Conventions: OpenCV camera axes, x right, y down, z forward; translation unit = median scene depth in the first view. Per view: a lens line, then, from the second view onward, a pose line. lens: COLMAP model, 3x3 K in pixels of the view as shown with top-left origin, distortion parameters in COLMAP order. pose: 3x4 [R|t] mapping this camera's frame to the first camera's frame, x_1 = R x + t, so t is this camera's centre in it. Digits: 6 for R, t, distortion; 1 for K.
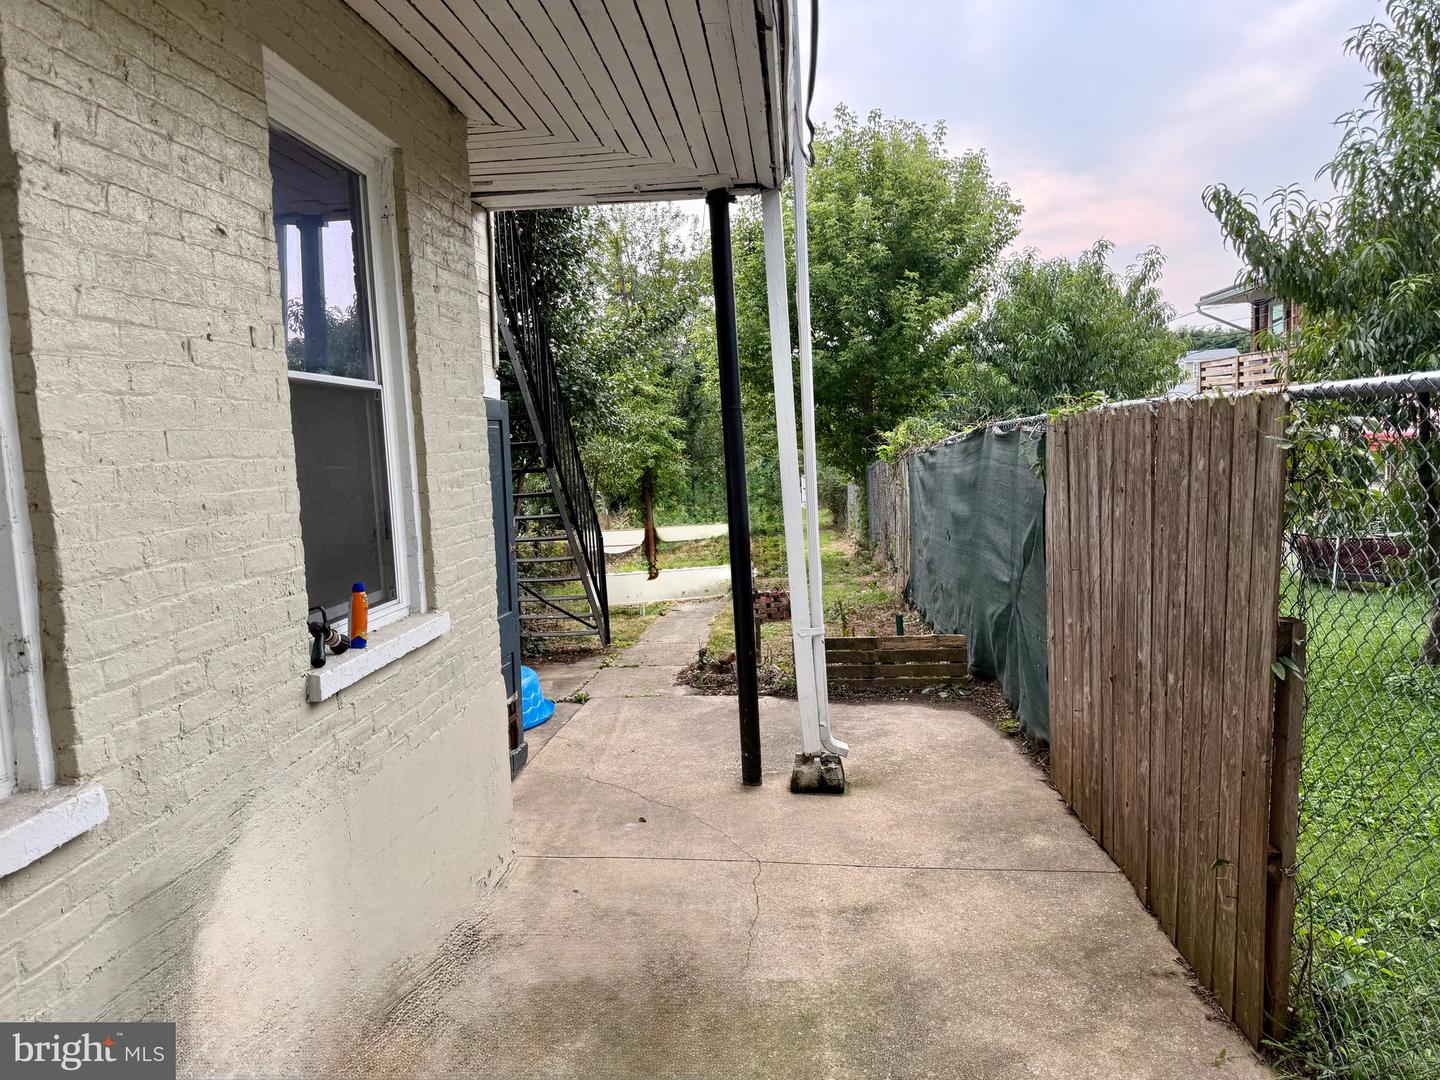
lens RADIAL K [[986.5, 0, 716.8], [0, 986.5, 575.0], [0, 0, 1]] dist [0.077128, -0.176947]
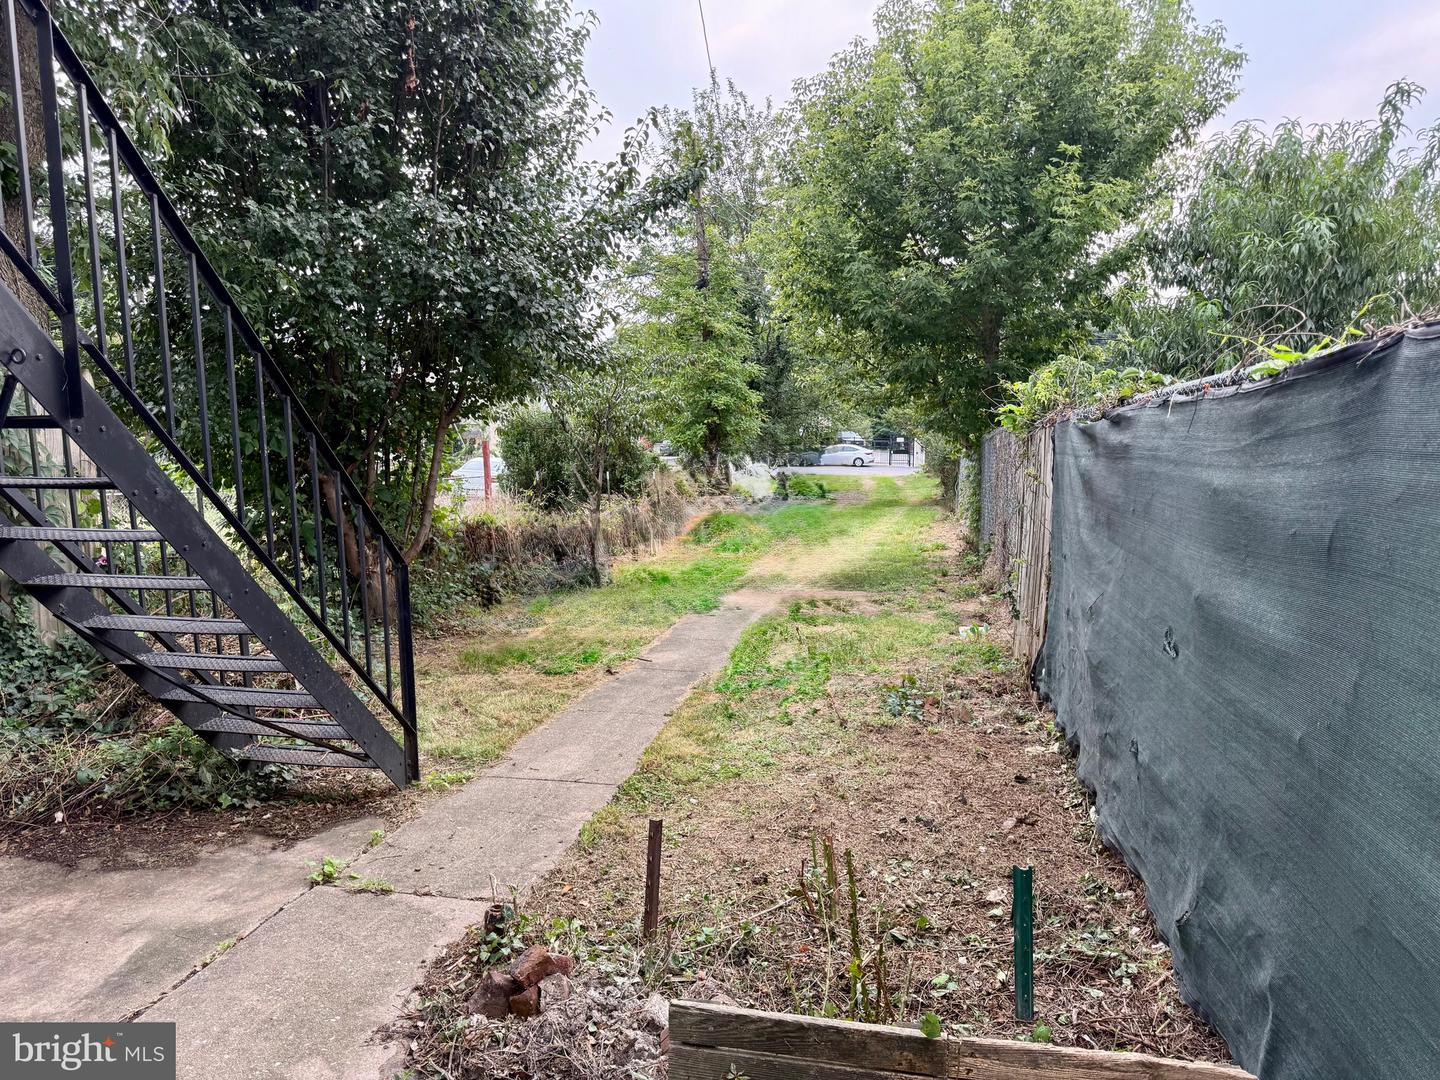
lens RADIAL K [[986.5, 0, 716.8], [0, 986.5, 575.0], [0, 0, 1]] dist [0.077128, -0.176947]
pose [[0.992238, 0.060783, -0.108482, 0.051266], [-0.055902, 0.997307, 0.047476, -0.037425], [0.111075, -0.041043, 0.992964, 0.303781]]
